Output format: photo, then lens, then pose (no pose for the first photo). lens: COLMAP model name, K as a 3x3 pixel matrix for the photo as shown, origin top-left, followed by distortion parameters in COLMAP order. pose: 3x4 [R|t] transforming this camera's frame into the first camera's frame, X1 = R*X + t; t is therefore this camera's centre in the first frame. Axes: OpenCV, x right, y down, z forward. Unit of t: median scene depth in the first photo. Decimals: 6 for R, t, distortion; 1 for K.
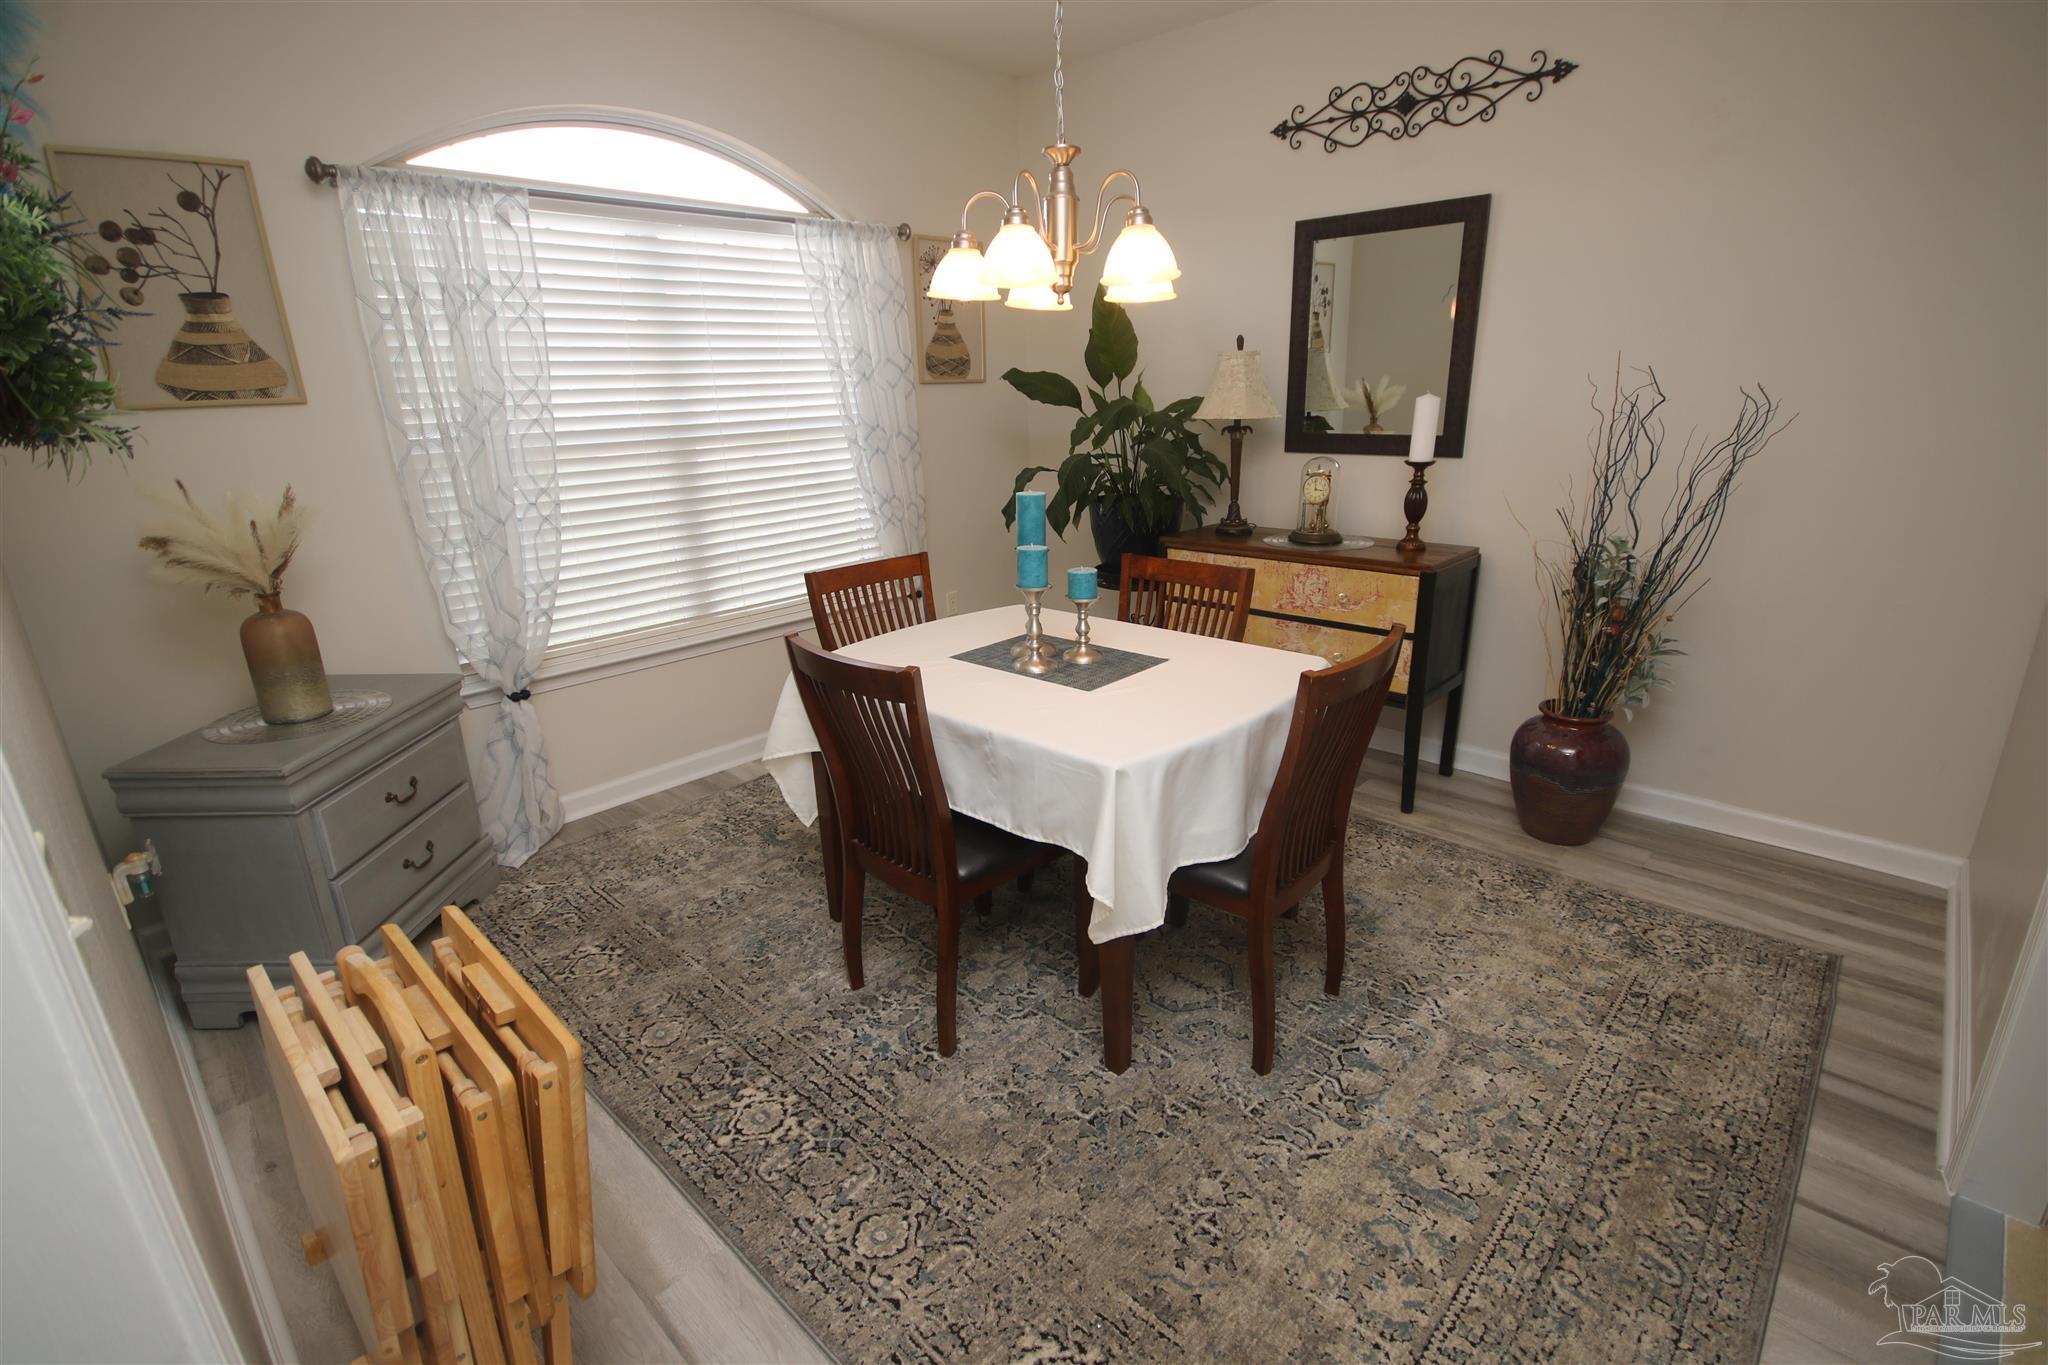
lens RADIAL K [[953.8, 0, 1030.4], [0, 953.8, 682.9], [0, 0, 1]] dist [0.000417, -0.003974]
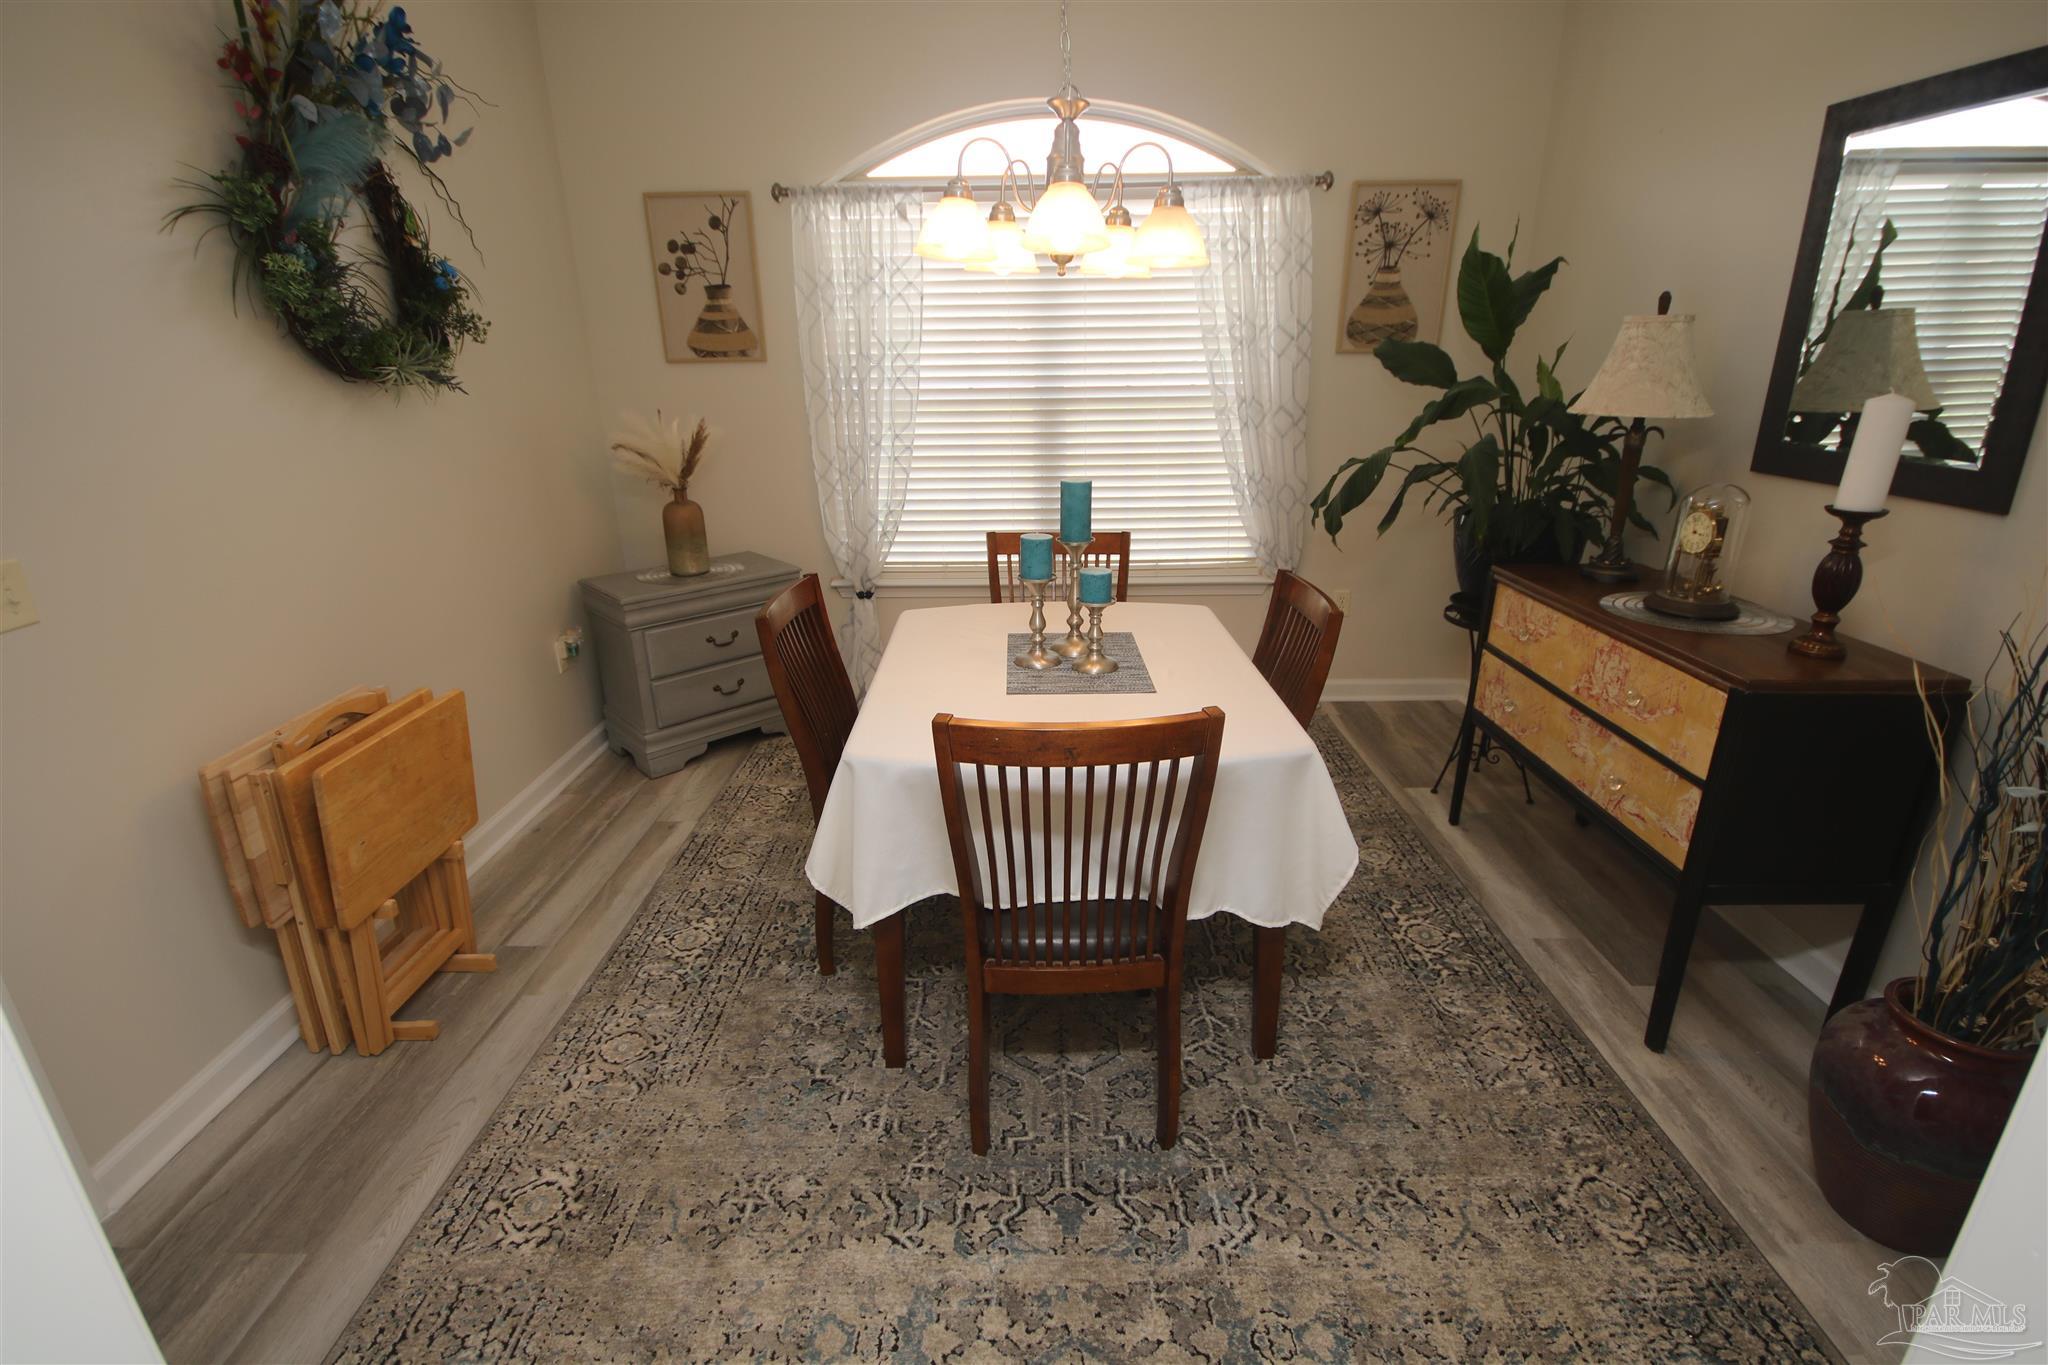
lens RADIAL K [[953.8, 0, 1026.2], [0, 953.8, 686.6], [0, 0, 1]] dist [0.000417, -0.003974]
pose [[0.675221, 0.262016, -0.689510, 0.617388], [-0.229071, 0.963050, 0.141639, -0.116960], [0.701144, 0.062309, 0.710292, 0.294235]]
